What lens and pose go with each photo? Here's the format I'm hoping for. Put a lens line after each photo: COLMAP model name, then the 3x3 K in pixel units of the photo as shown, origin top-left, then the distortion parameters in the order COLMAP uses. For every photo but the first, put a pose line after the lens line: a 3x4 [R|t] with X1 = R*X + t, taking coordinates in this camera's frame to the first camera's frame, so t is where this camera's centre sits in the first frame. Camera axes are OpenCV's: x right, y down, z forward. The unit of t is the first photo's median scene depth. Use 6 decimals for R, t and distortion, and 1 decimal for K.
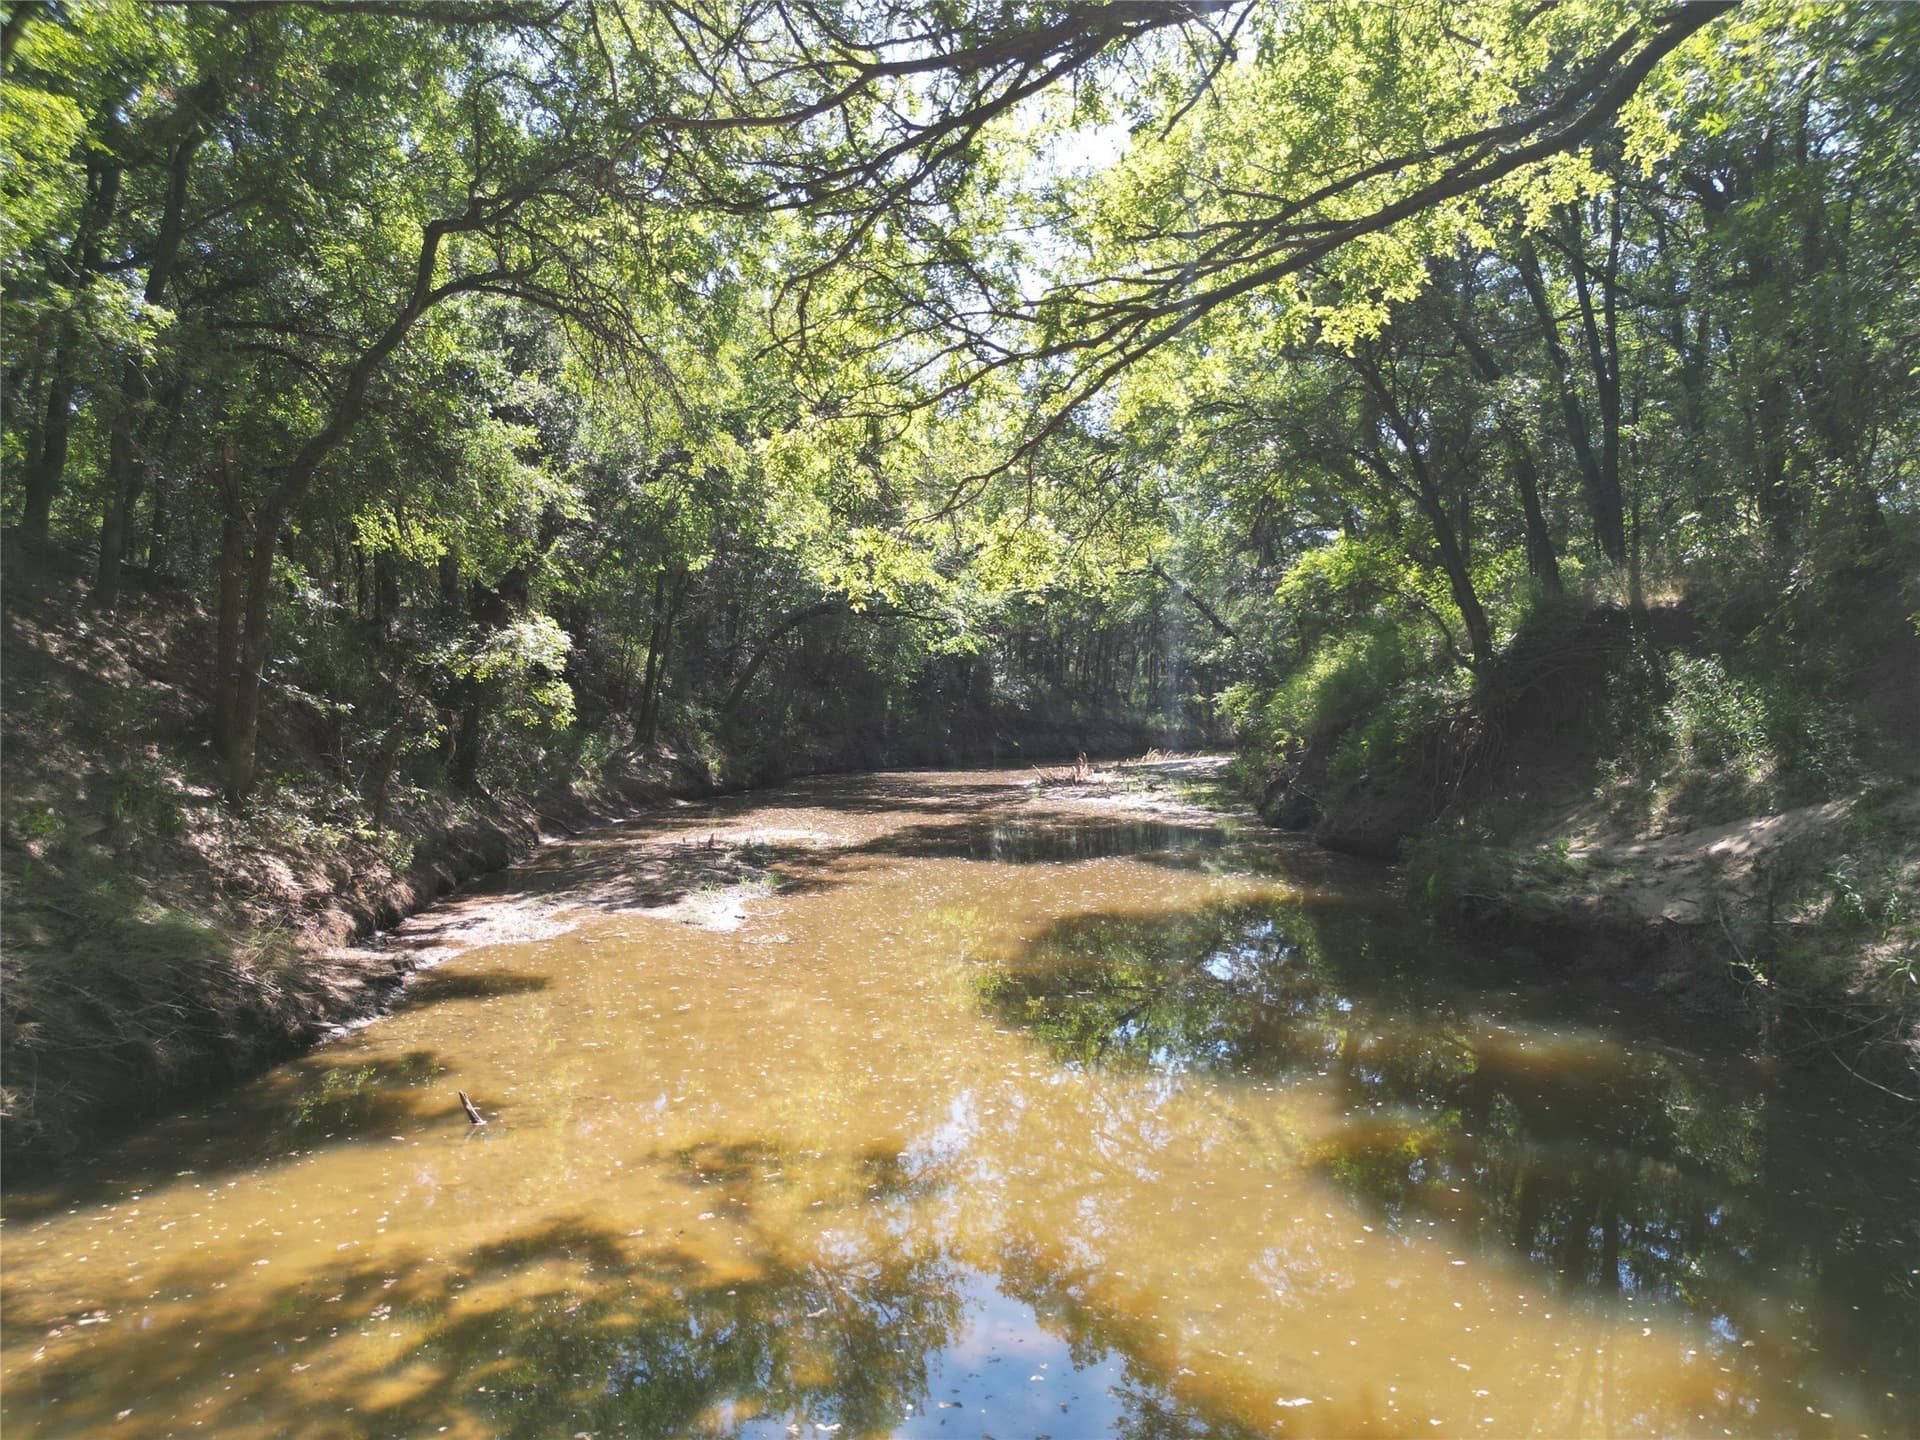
lens RADIAL K [[1354.8, 0, 960.0], [0, 1354.8, 720.0], [0, 0, 1]] dist [0.048581, -0.057071]
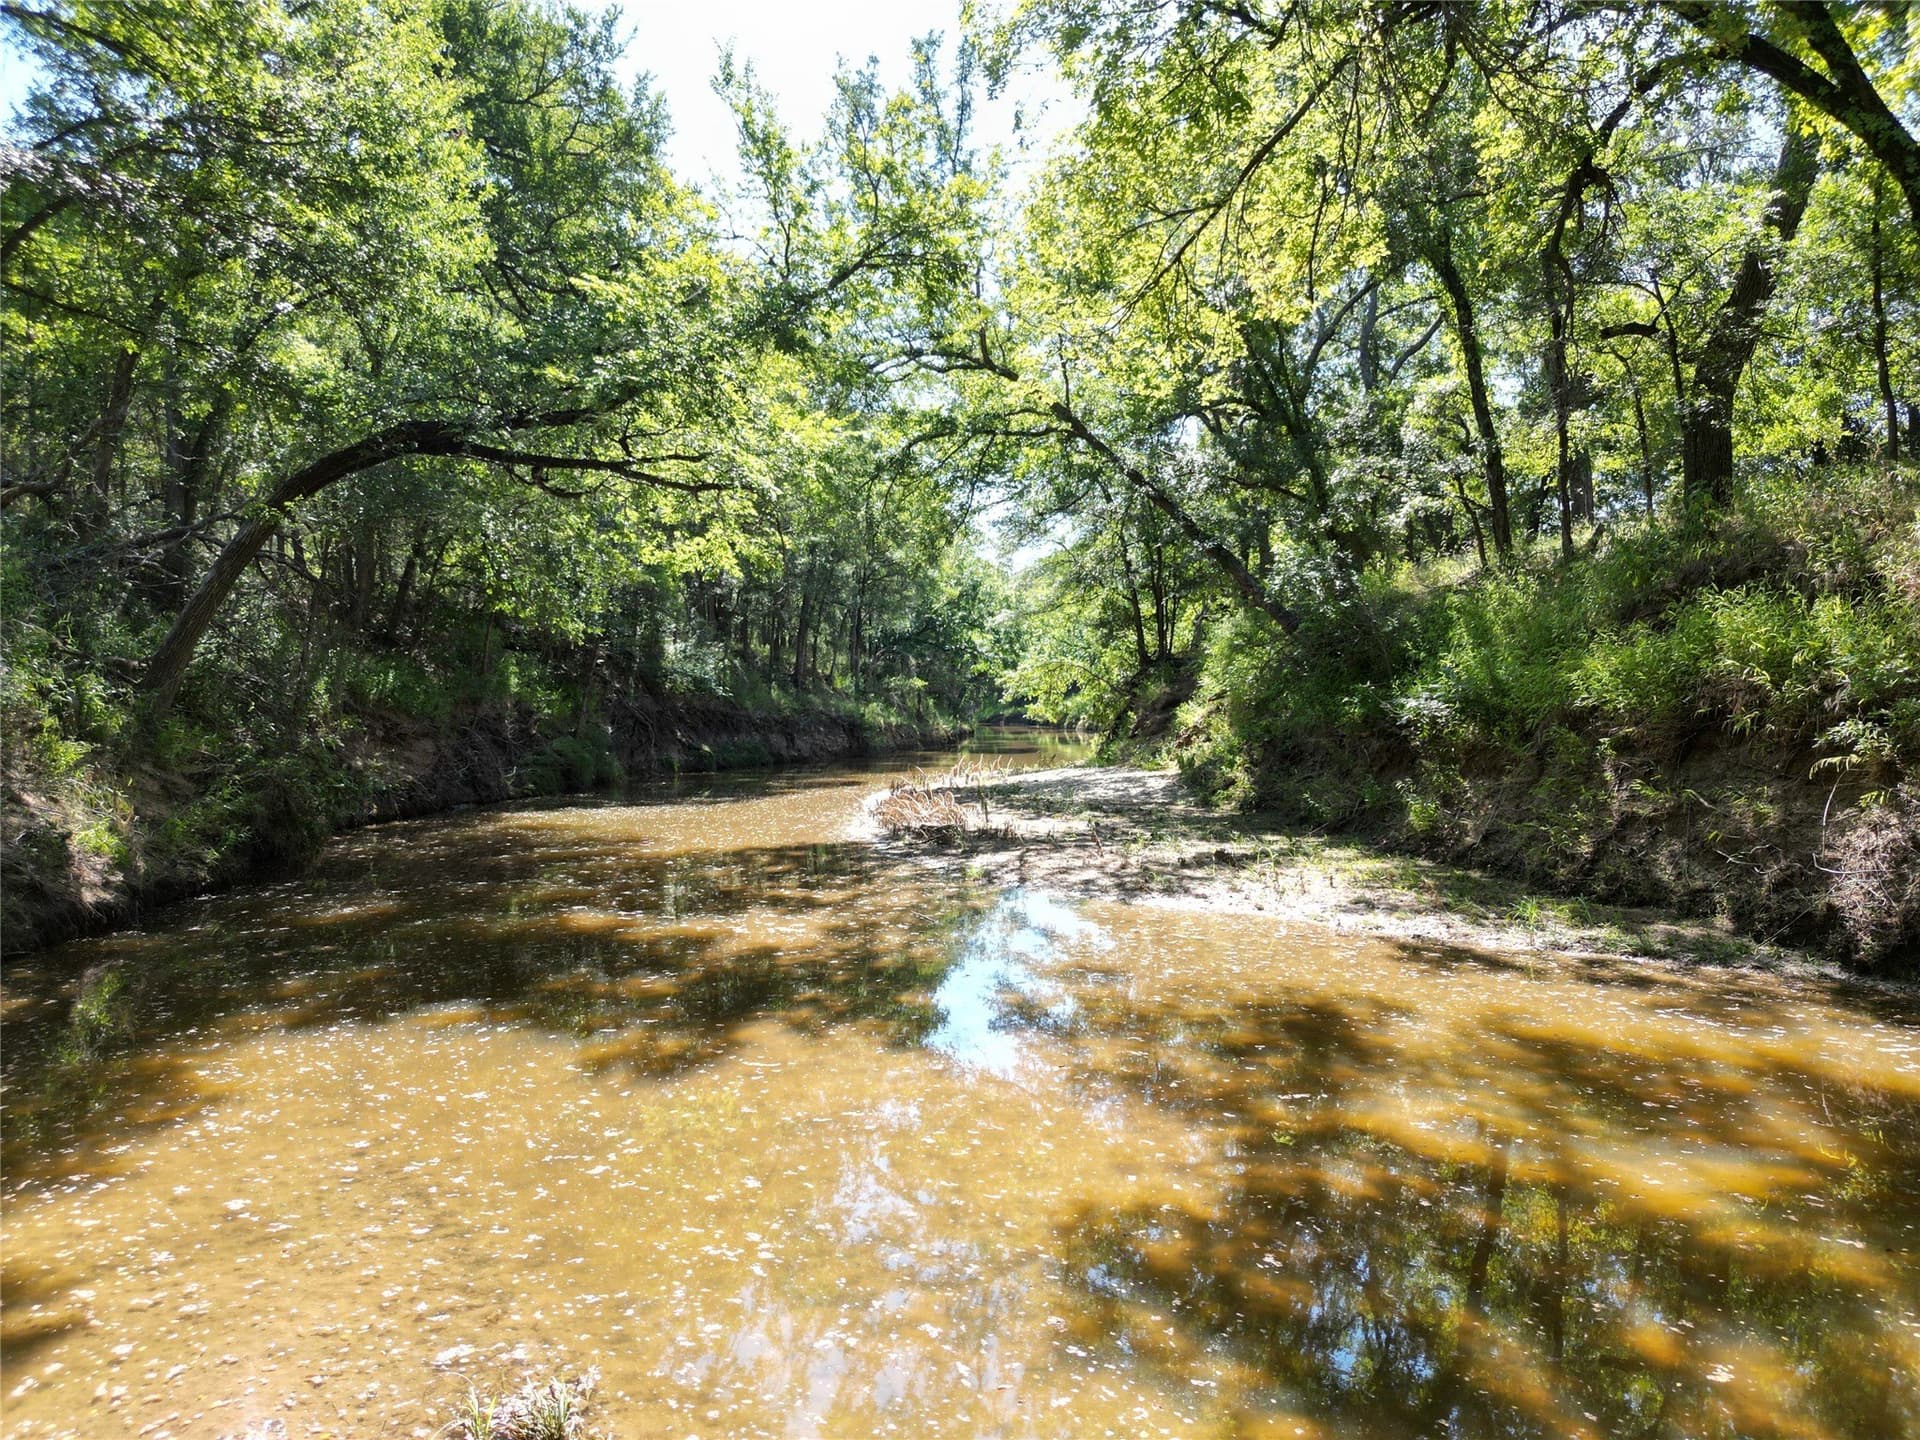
lens RADIAL K [[1354.8, 0, 960.0], [0, 1354.8, 720.0], [0, 0, 1]] dist [0.048581, -0.057071]
pose [[0.948466, -0.003780, 0.316855, -0.068948], [0.002368, 0.999985, 0.004842, 0.001794], [-0.316869, -0.003842, 0.948462, 0.504091]]
